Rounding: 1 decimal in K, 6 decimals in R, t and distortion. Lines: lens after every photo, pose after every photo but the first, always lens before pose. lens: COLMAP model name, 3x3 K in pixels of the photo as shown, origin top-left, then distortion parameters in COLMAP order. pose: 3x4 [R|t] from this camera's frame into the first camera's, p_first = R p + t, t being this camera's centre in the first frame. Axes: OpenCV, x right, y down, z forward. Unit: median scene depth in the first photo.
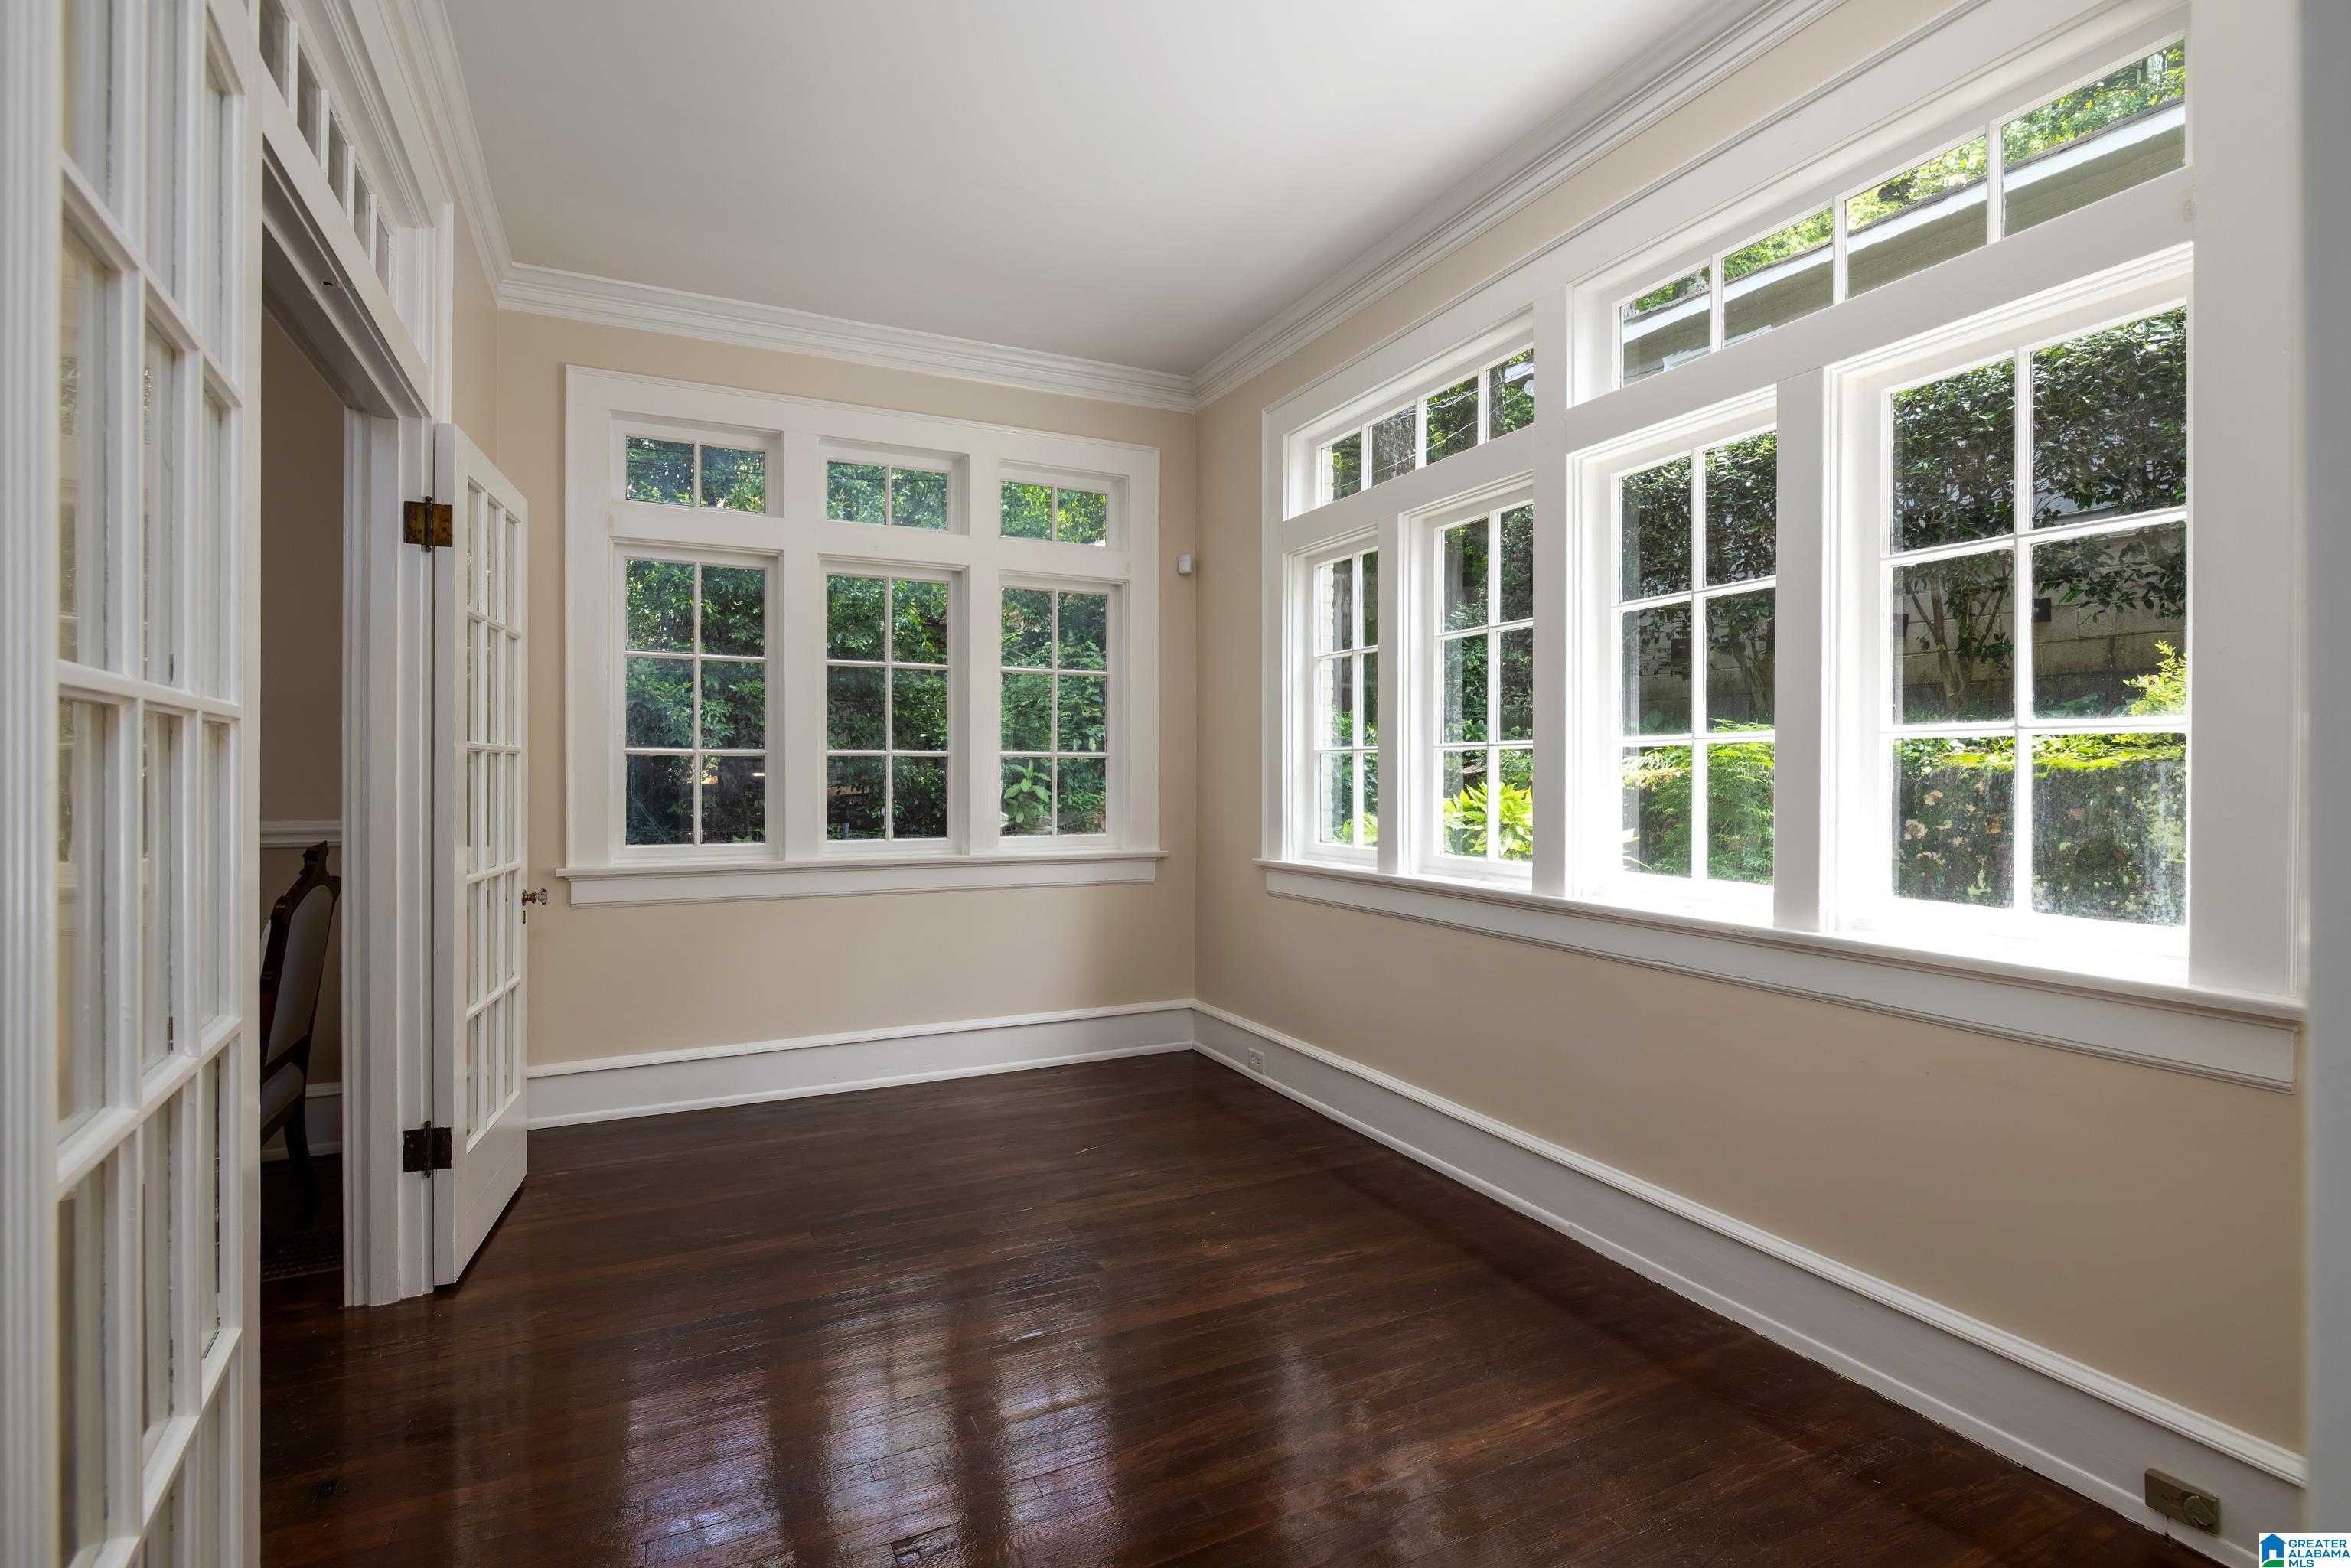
lens RADIAL K [[1083.8, 0, 1180.0], [0, 1083.8, 779.3], [0, 0, 1]] dist [0.003181, -0.000006]
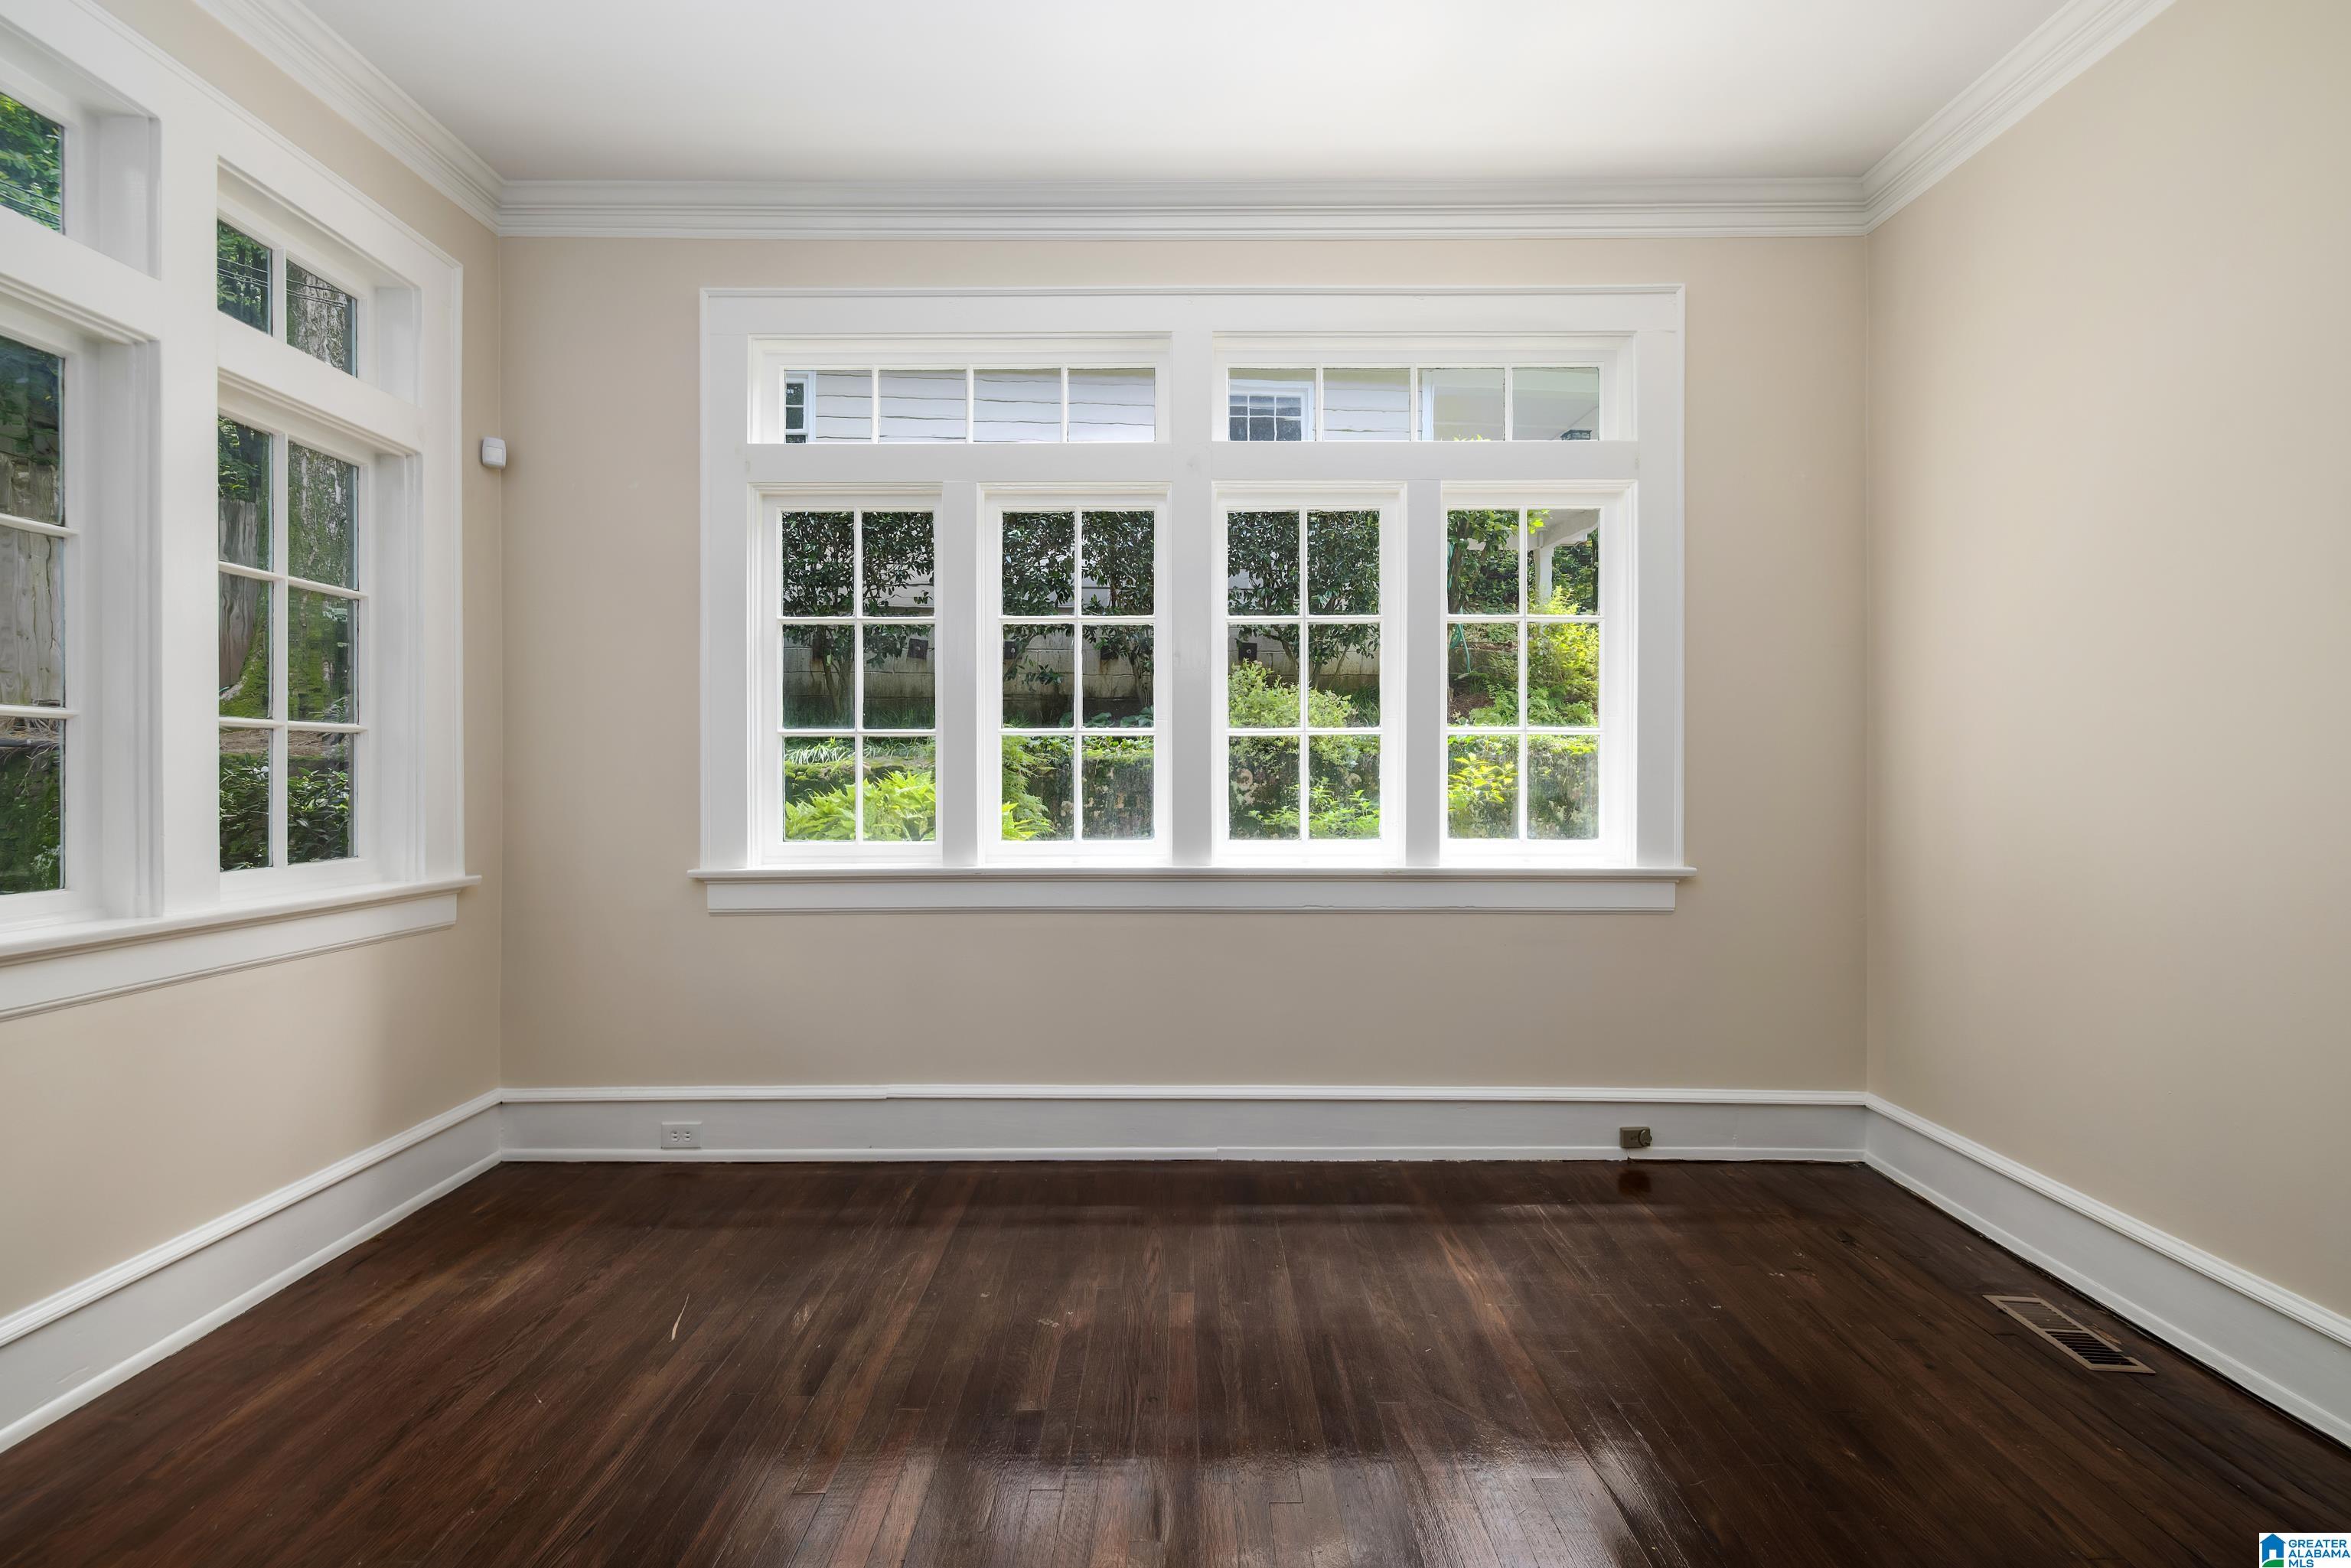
lens RADIAL K [[976.6, 0, 1180.2], [0, 976.6, 775.0], [0, 0, 1]] dist [0.008994, -0.000821]
pose [[0.444614, -0.003373, 0.895716, -0.430264], [0.005094, 0.999986, 0.001237, 0.006314], [-0.895708, 0.004012, 0.444625, 0.410904]]
